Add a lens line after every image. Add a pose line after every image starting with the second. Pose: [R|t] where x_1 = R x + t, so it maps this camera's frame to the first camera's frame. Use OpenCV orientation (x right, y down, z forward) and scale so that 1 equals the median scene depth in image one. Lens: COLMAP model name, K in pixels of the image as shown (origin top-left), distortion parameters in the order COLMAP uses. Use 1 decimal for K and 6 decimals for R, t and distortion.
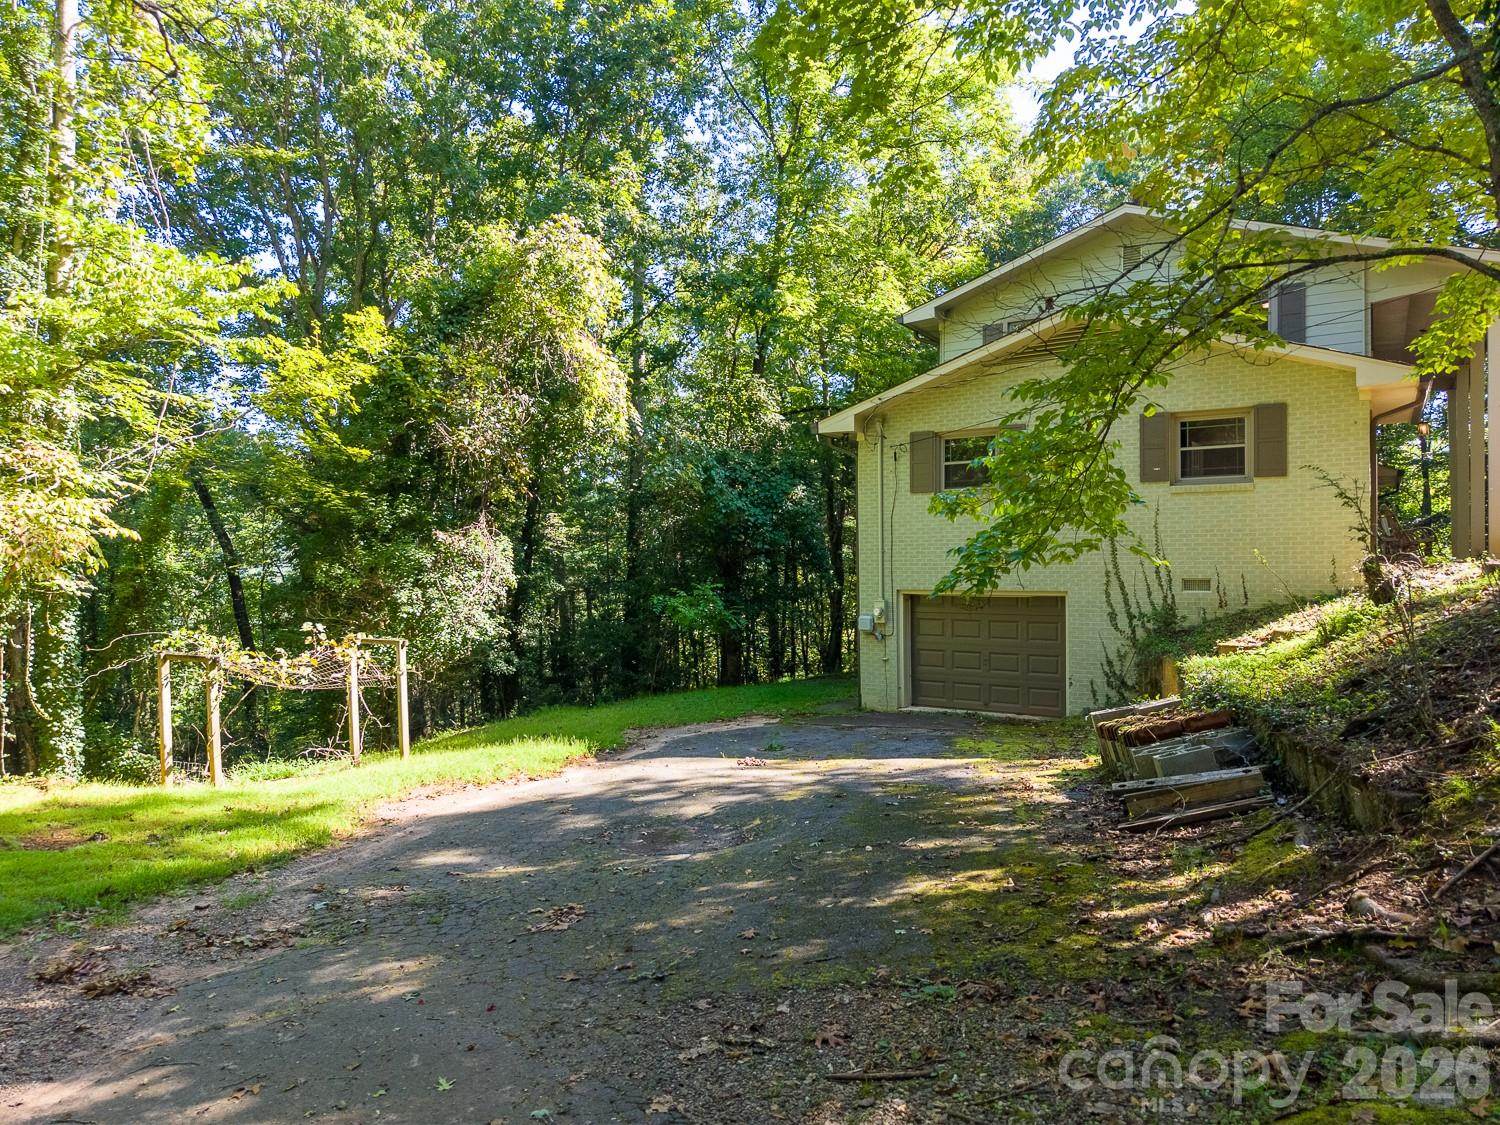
lens RADIAL K [[1009.7, 0, 750.8], [0, 1009.7, 564.9], [0, 0, 1]] dist [0.002639, -0.004439]
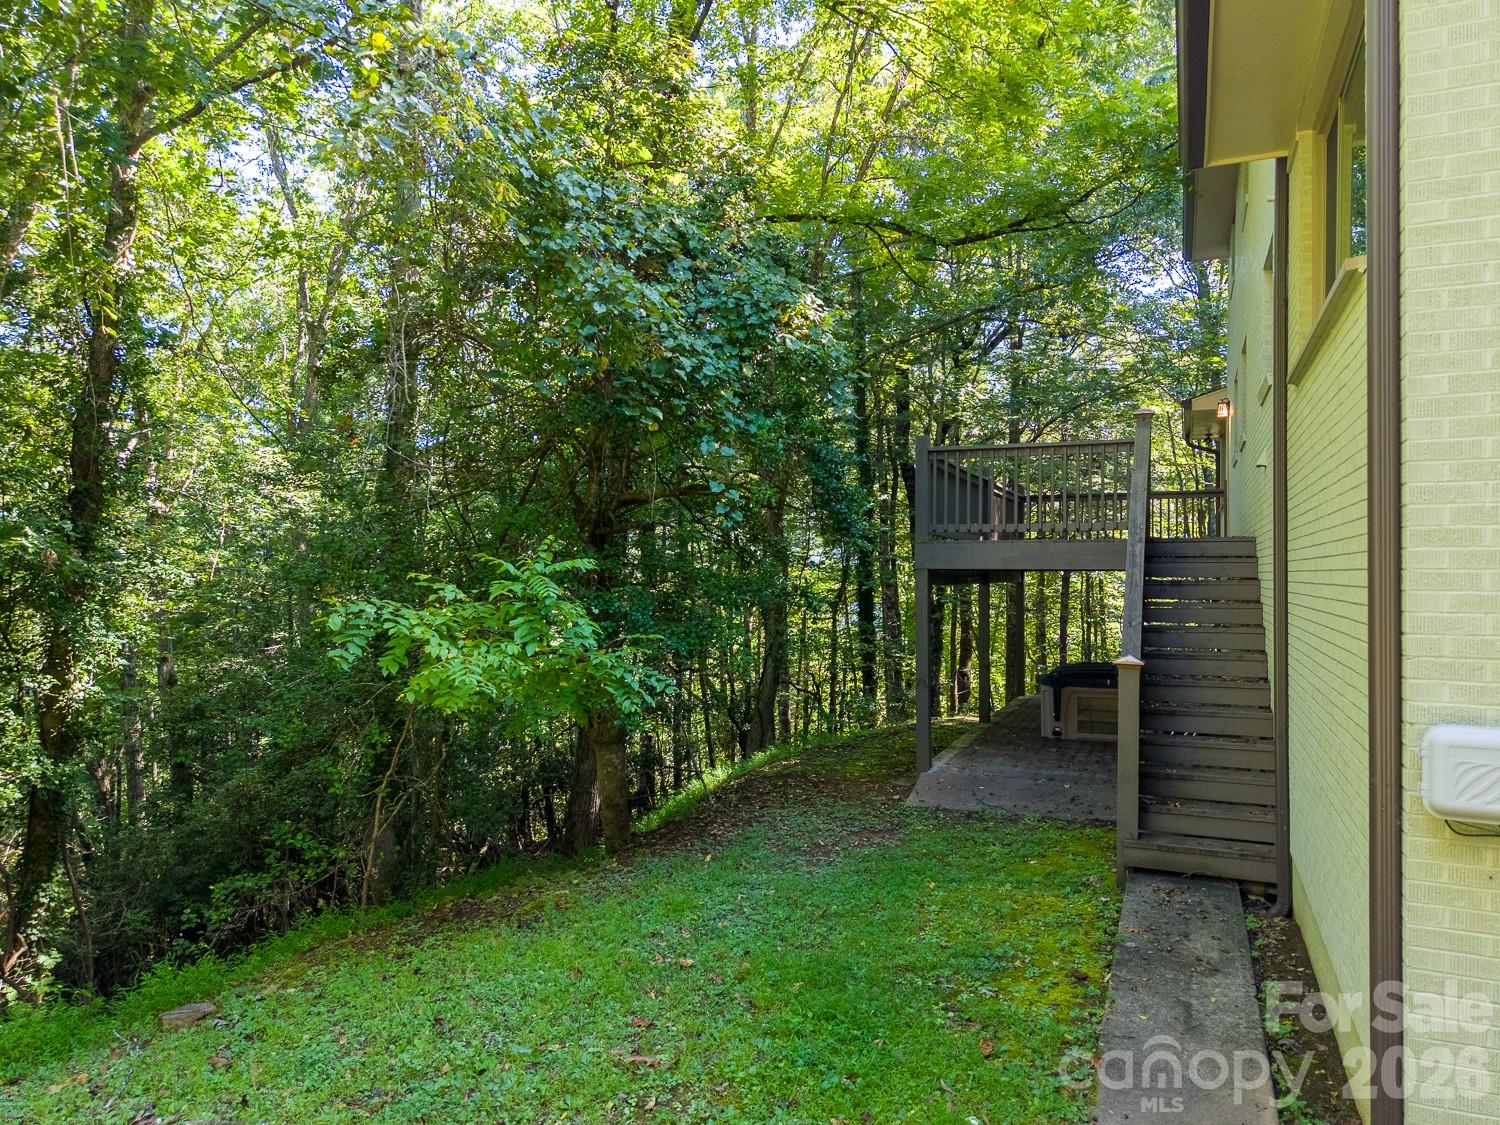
lens RADIAL K [[1009.7, 0, 750.0], [0, 1009.7, 566.4], [0, 0, 1]] dist [0.002639, -0.004439]
pose [[0.990989, 0.002102, 0.133927, -0.022798], [-0.001545, 0.999990, -0.004257, 0.022024], [-0.133934, 0.004012, 0.990982, 0.706647]]
